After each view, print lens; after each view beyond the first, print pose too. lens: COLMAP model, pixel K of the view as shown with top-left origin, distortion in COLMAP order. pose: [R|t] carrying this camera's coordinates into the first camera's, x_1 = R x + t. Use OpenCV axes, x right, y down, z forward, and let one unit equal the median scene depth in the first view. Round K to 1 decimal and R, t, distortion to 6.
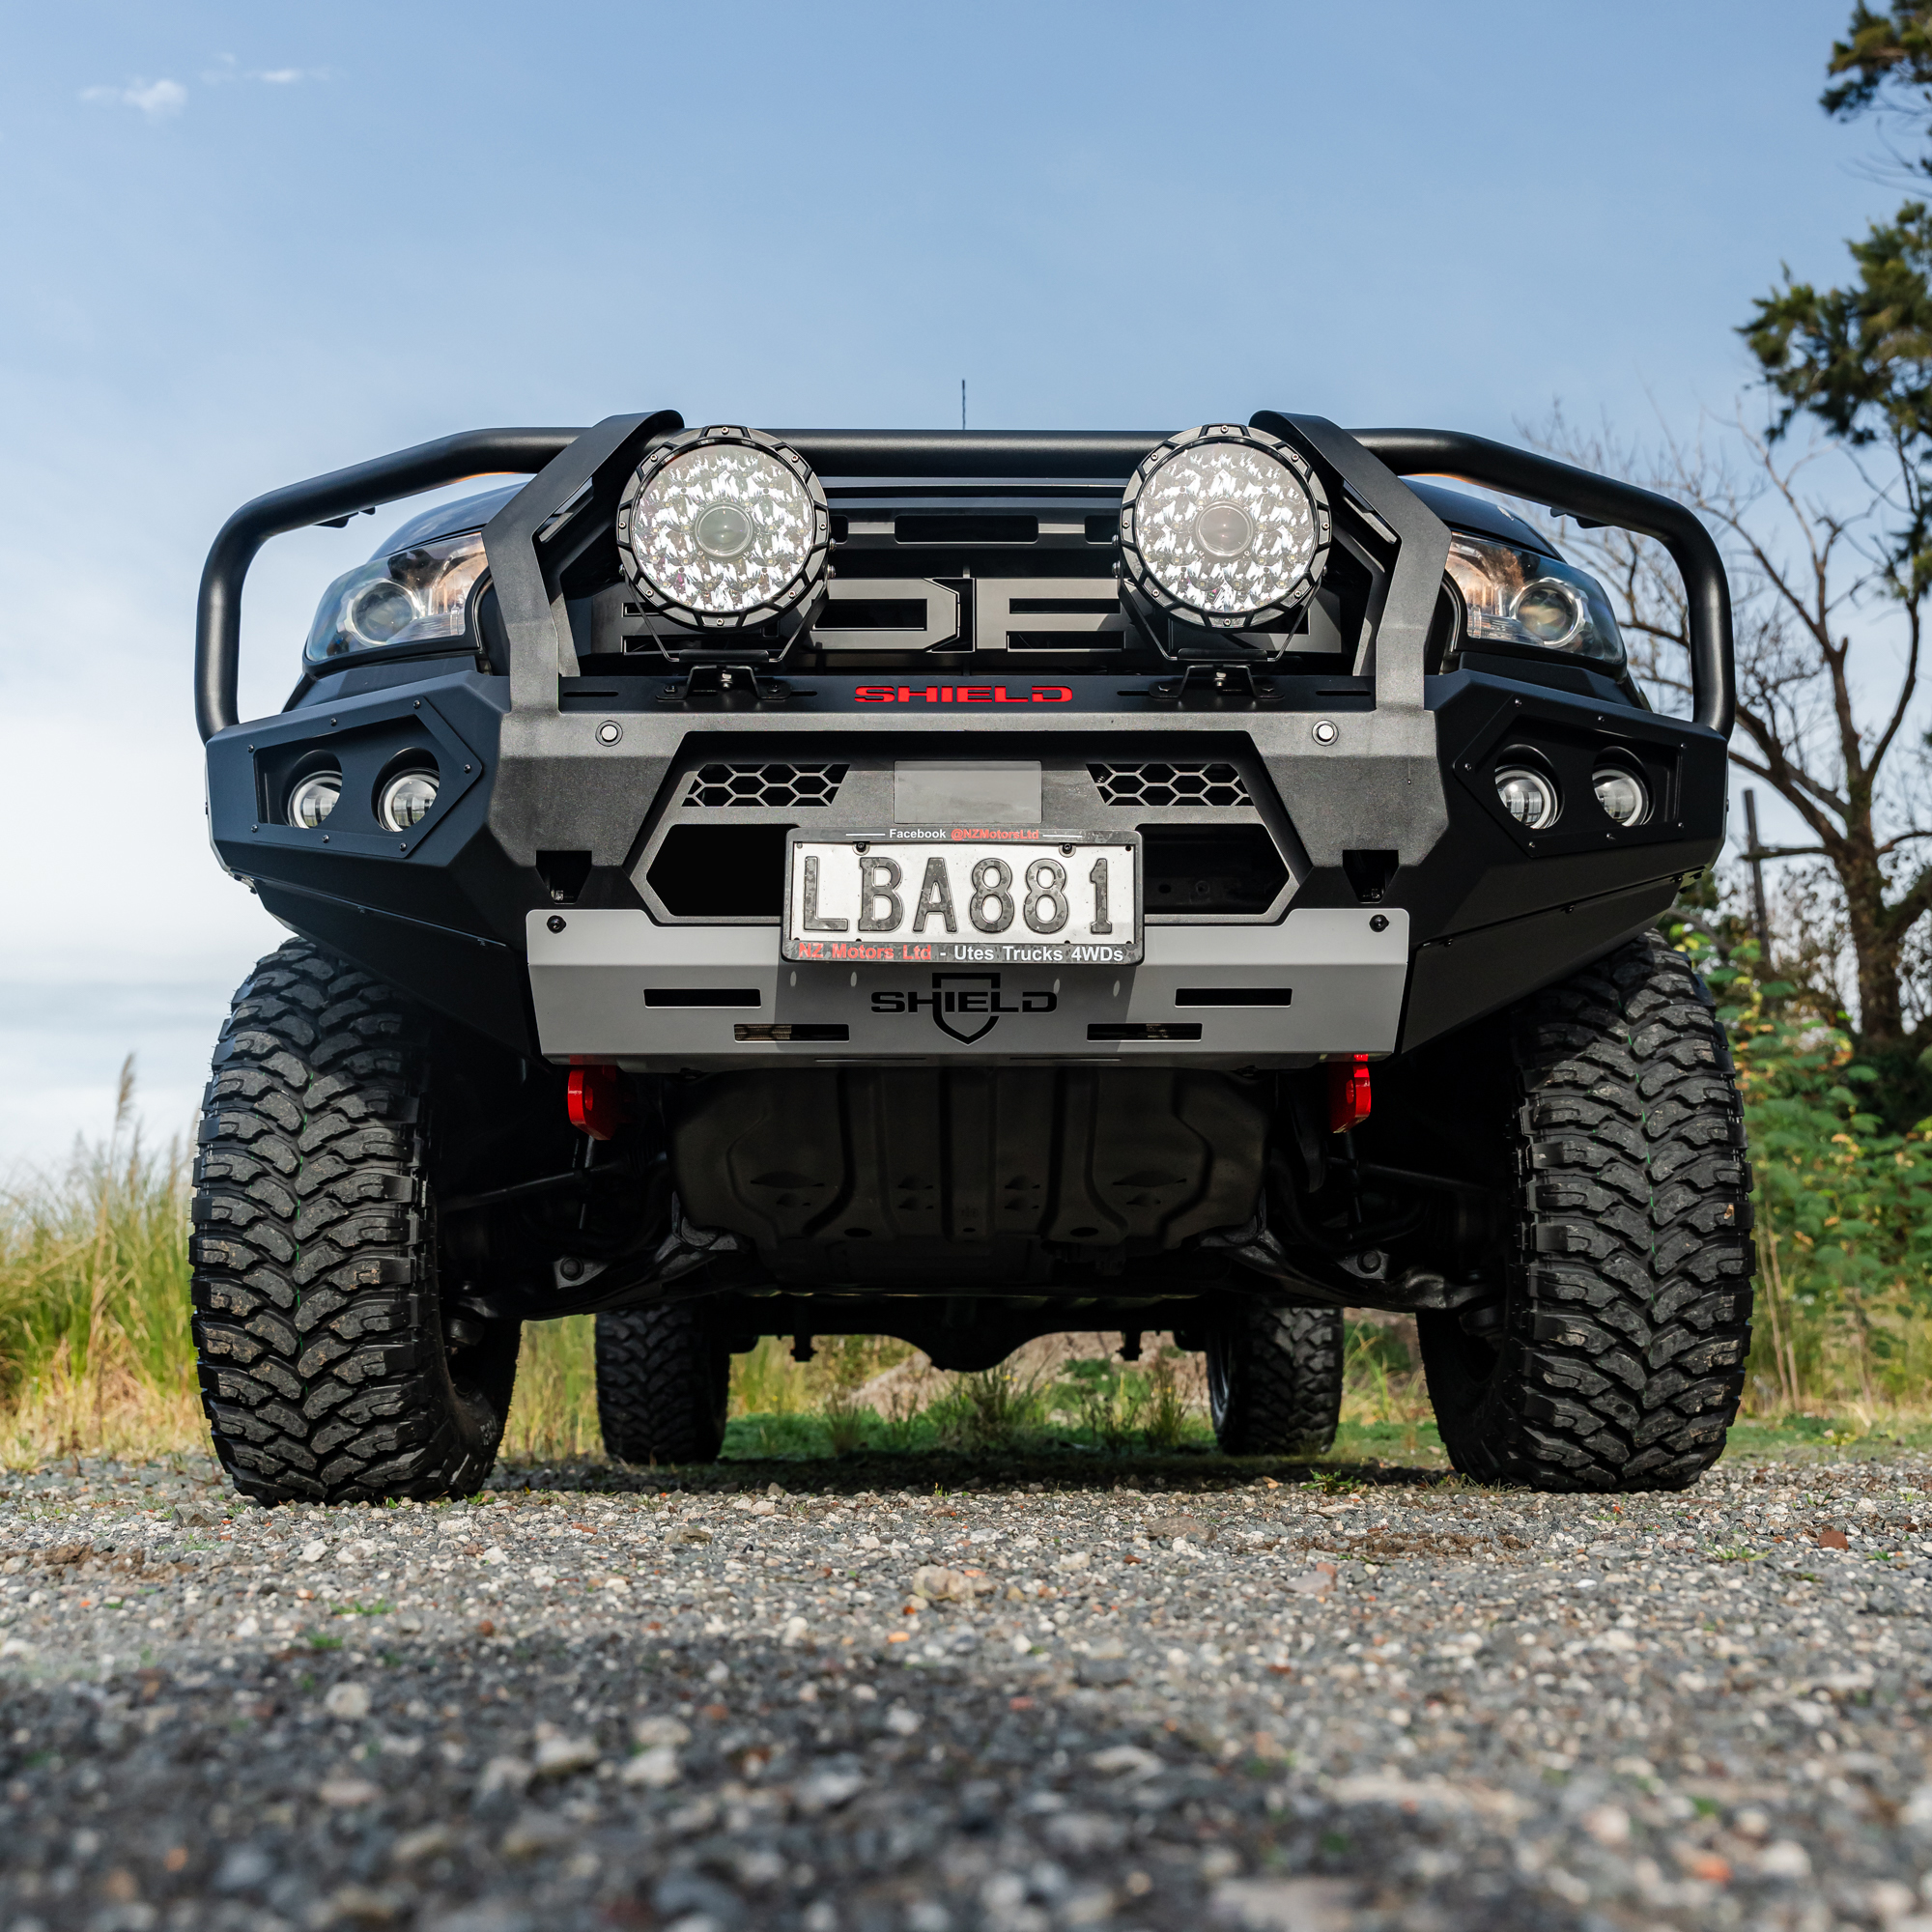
lens RADIAL K [[2336.9, 0, 966.0], [0, 2336.9, 966.0], [0, 0, 1]] dist [-0.024439, 0.032351]
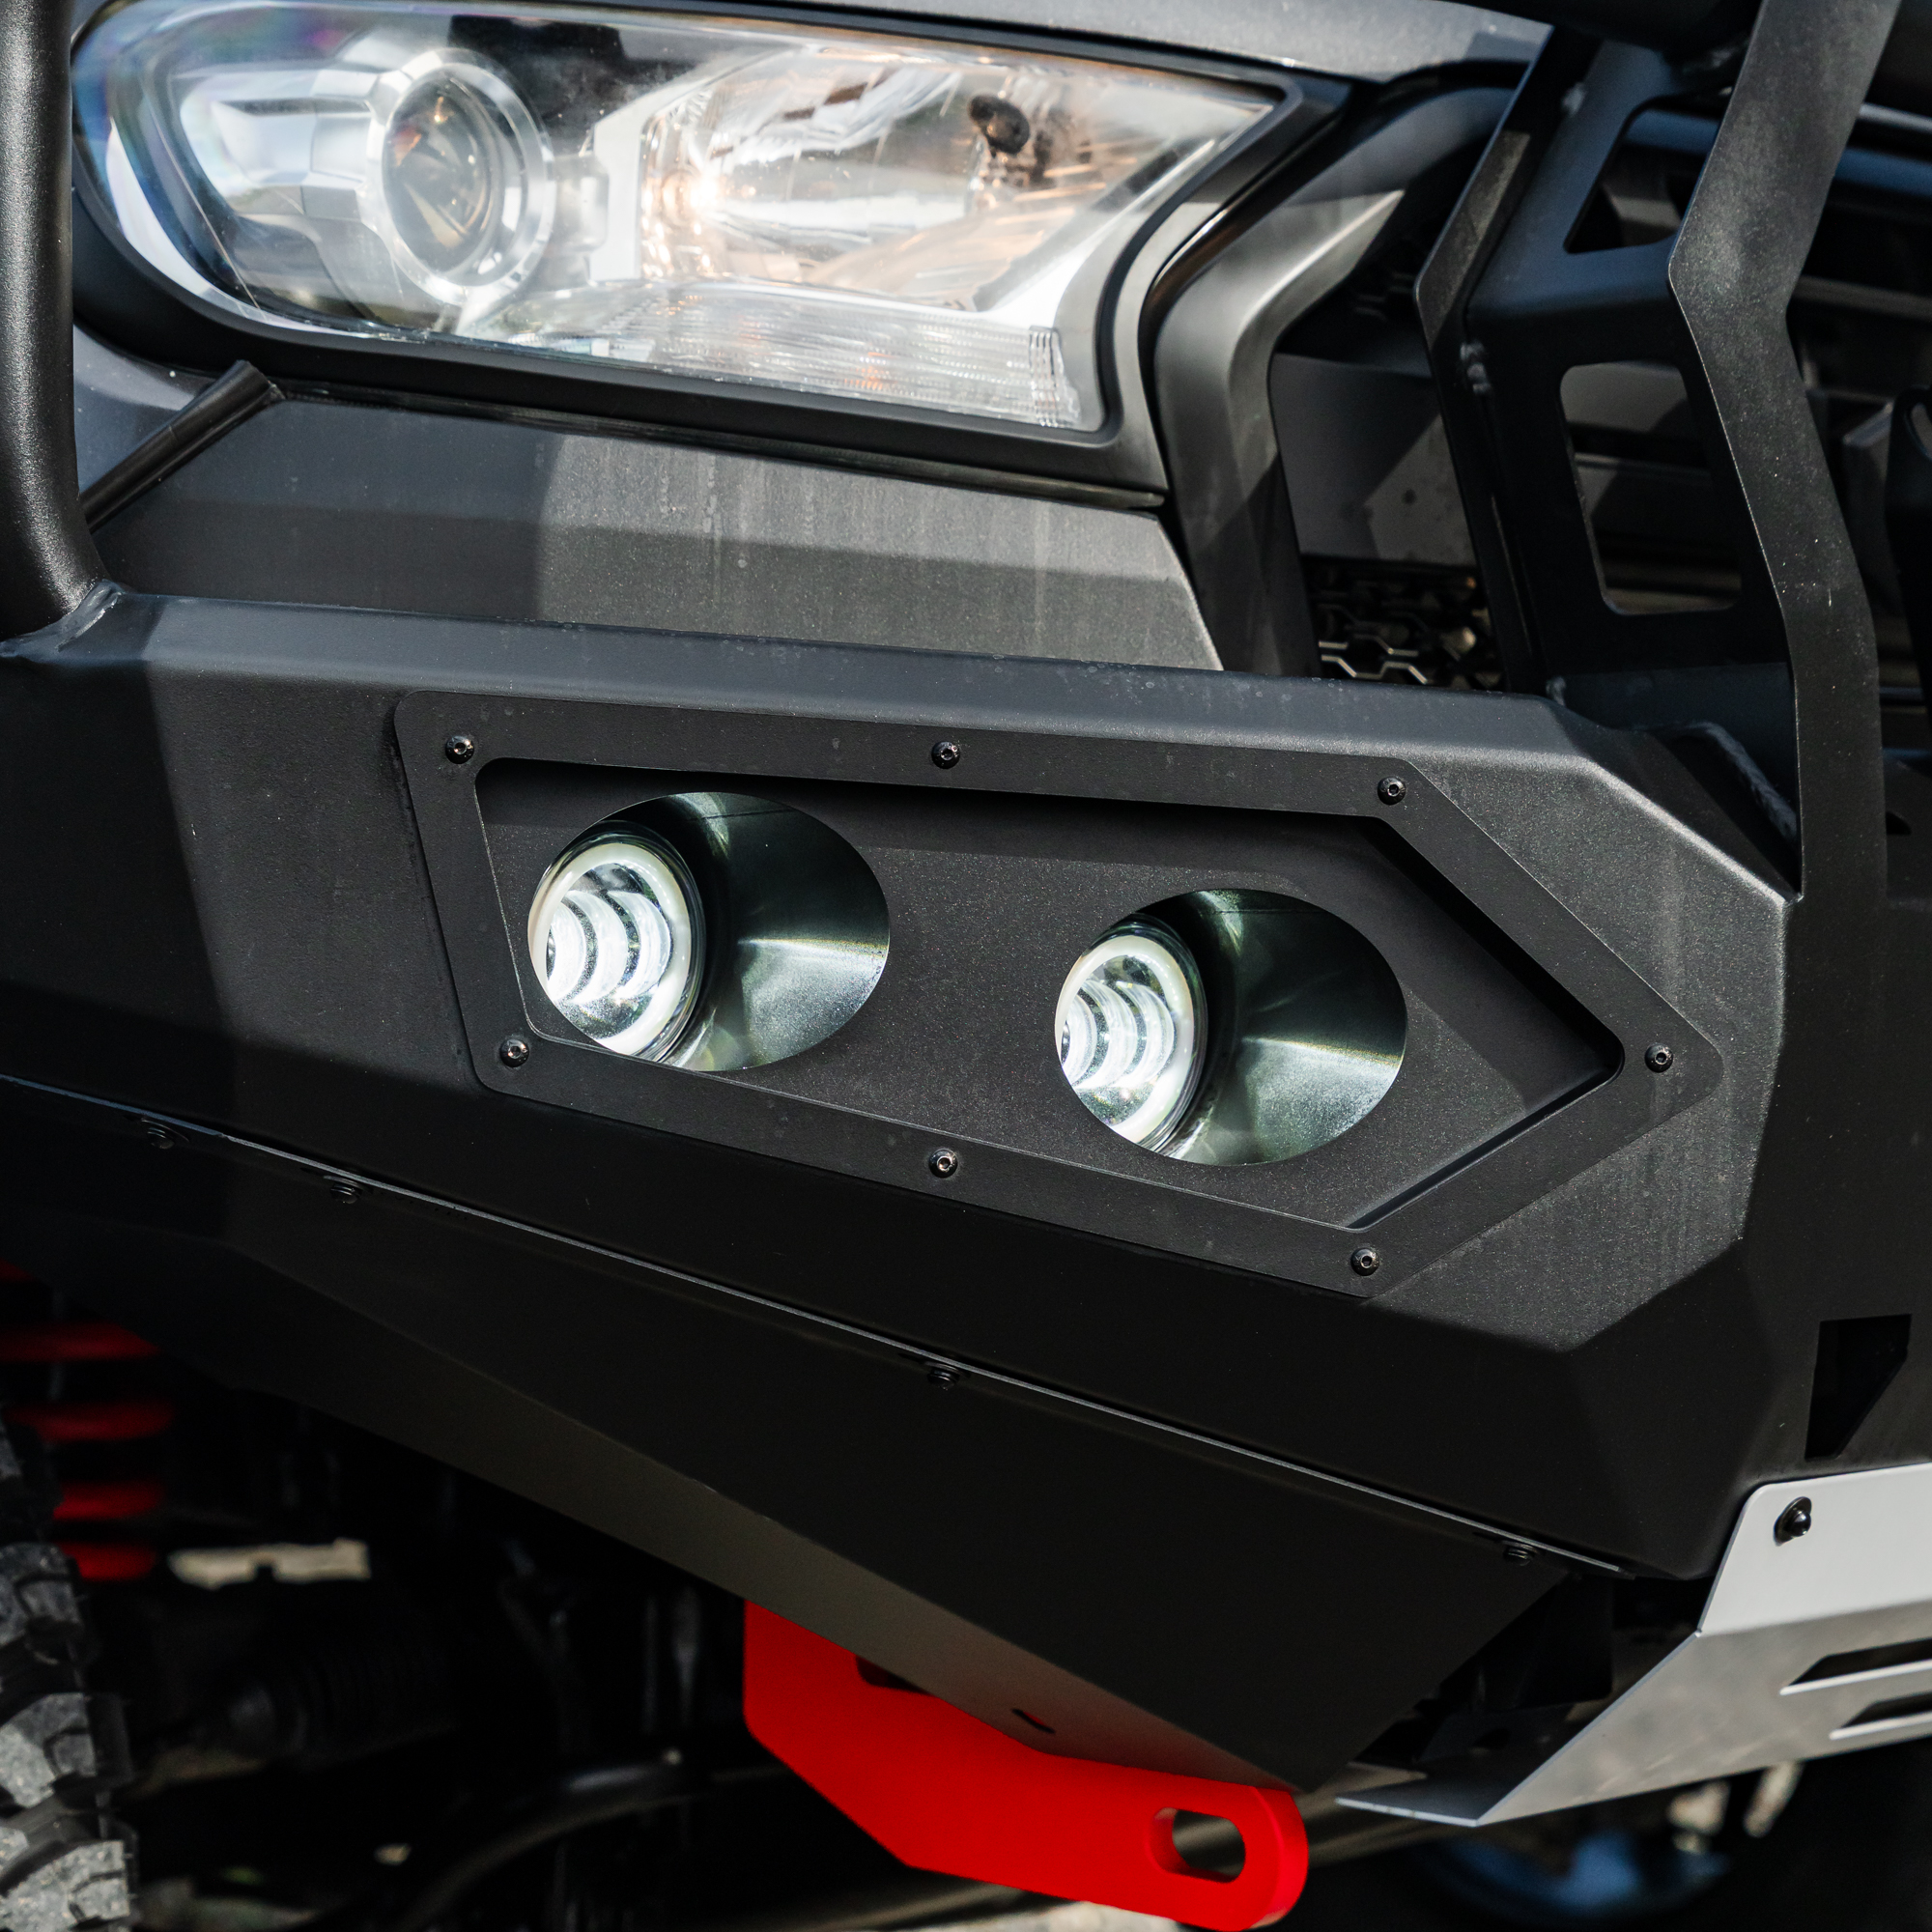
lens RADIAL K [[5076.6, 0, 966.0], [0, 5076.6, 966.0], [0, 0, 1]] dist [-0.010531, 0.548602]
pose [[0.682069, 0.003396, 0.731280, -0.719035], [-0.151940, 0.978825, 0.137169, -0.161963], [-0.715330, -0.204670, 0.668142, 0.546963]]
